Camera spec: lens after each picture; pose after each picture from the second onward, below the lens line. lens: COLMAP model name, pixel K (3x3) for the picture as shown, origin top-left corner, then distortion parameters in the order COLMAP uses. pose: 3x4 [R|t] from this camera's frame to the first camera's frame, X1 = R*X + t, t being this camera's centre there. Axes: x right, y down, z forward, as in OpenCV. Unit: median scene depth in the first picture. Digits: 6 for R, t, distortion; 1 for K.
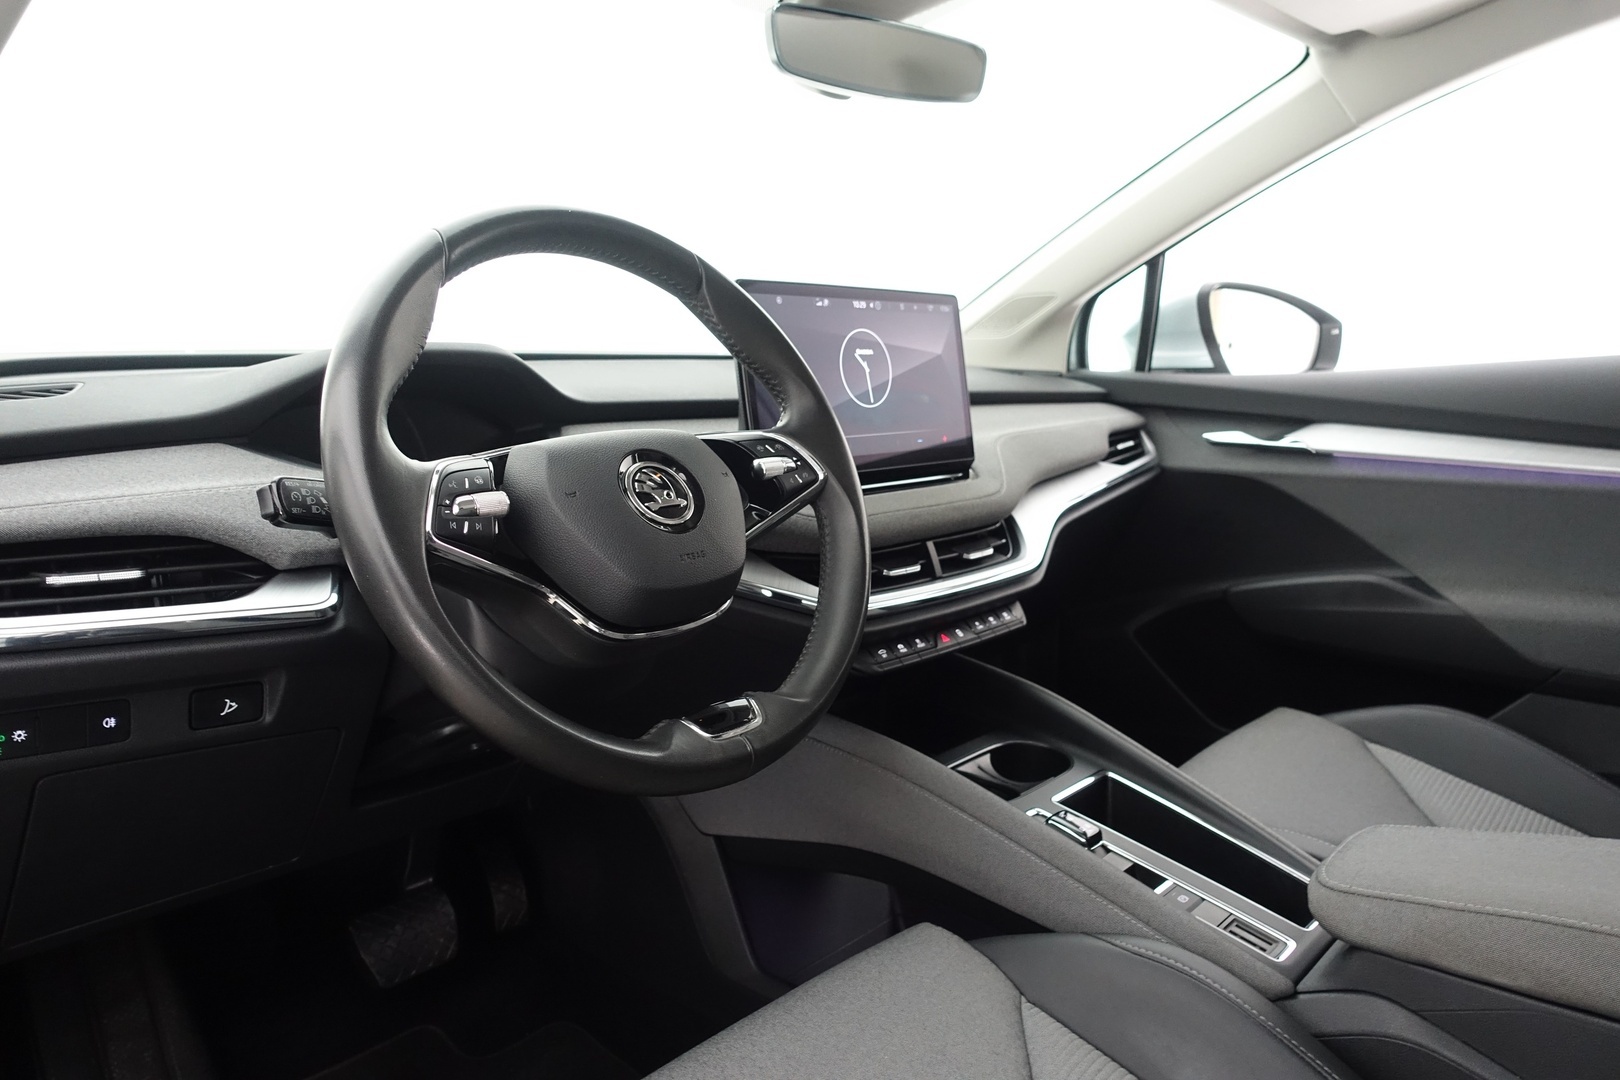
lens RADIAL K [[1116.0, 0, 810.0], [0, 1116.0, 540.0], [0, 0, 1]] dist [0.002145, 0.002247]
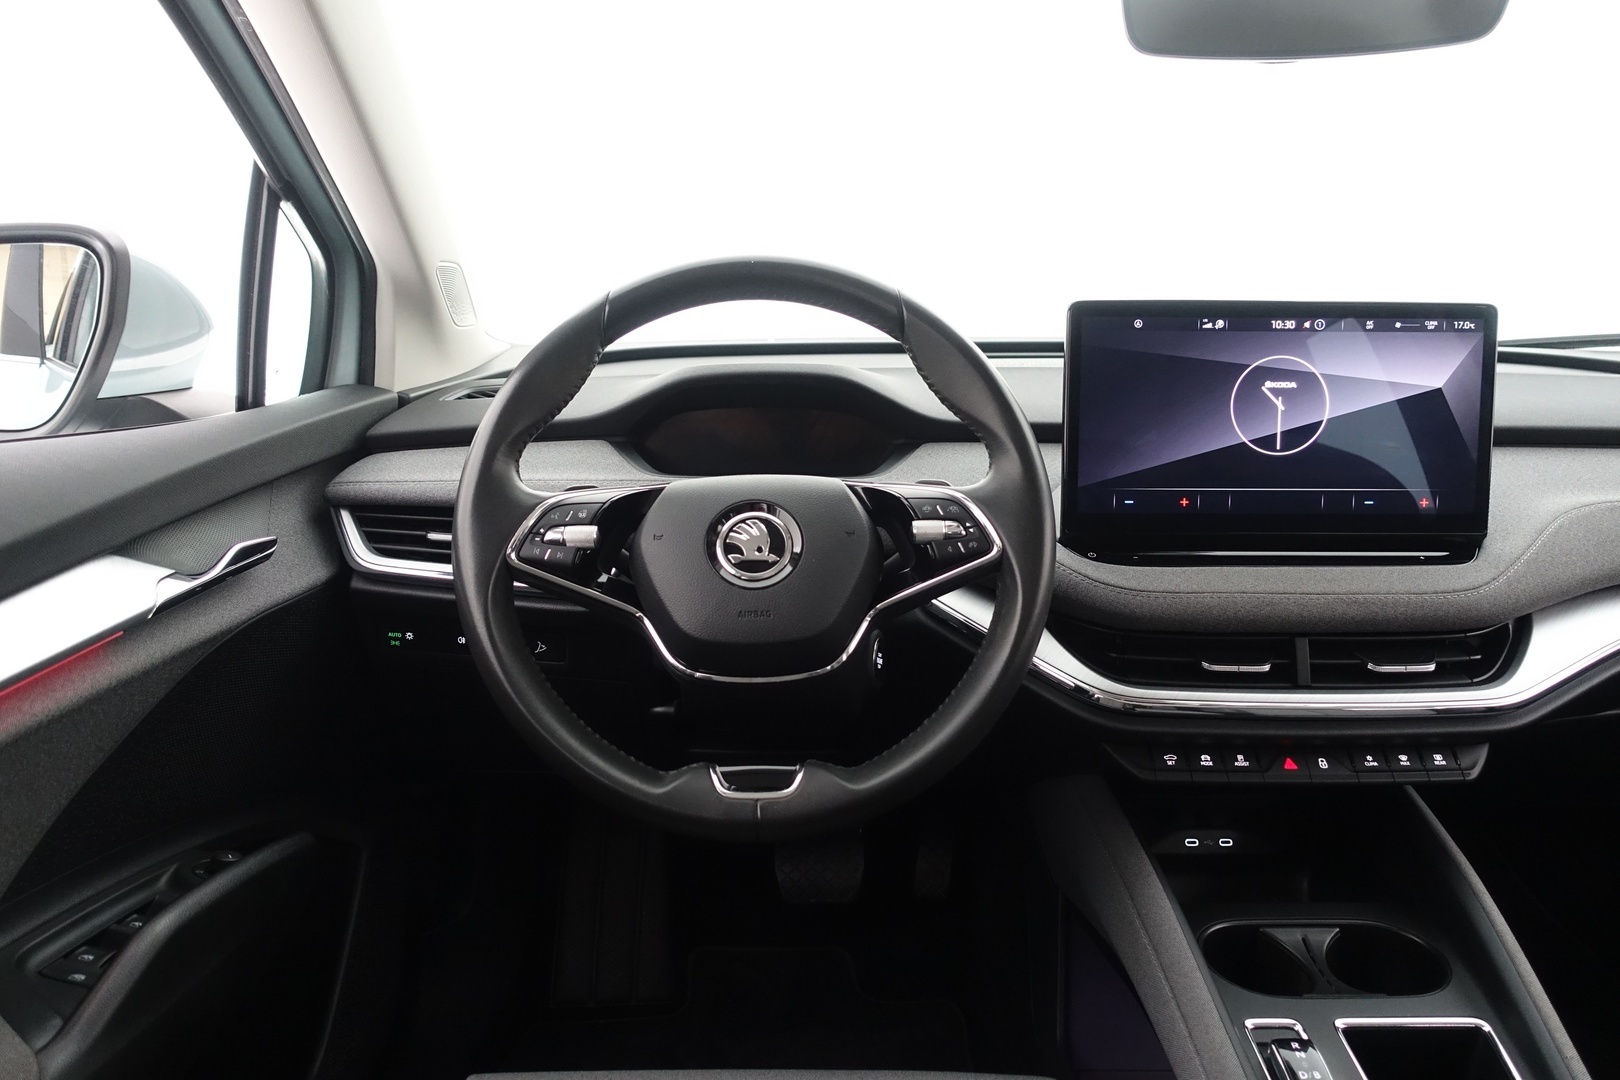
lens RADIAL K [[1116.0, 0, 810.0], [0, 1116.0, 540.0], [0, 0, 1]] dist [0.002145, 0.002247]
pose [[0.687014, 0.171552, -0.706103, 0.399471], [-0.123963, 0.985157, 0.118738, -0.112886], [0.715992, 0.005956, 0.698083, 0.207647]]
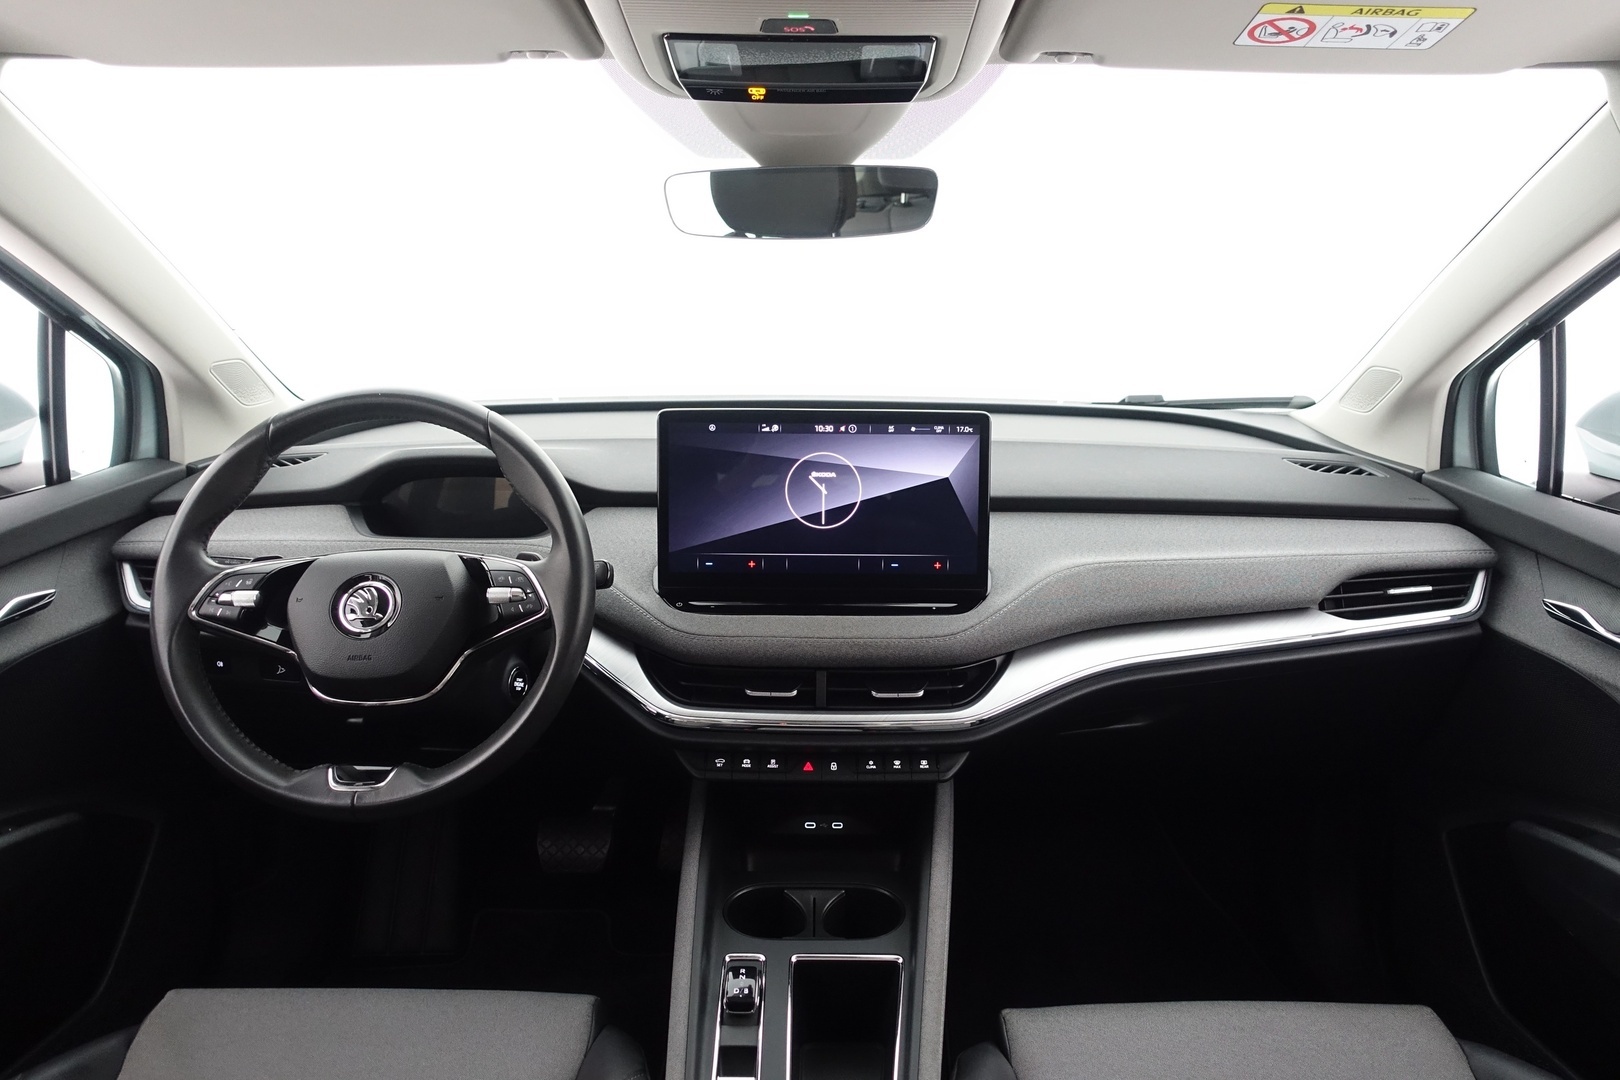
lens RADIAL K [[1116.0, 0, 810.0], [0, 1116.0, 540.0], [0, 0, 1]] dist [0.002145, 0.002247]
pose [[0.670911, 0.185712, -0.717907, 0.792800], [-0.125264, 0.982602, 0.137121, -0.249493], [0.730881, -0.002068, 0.682501, 0.289041]]
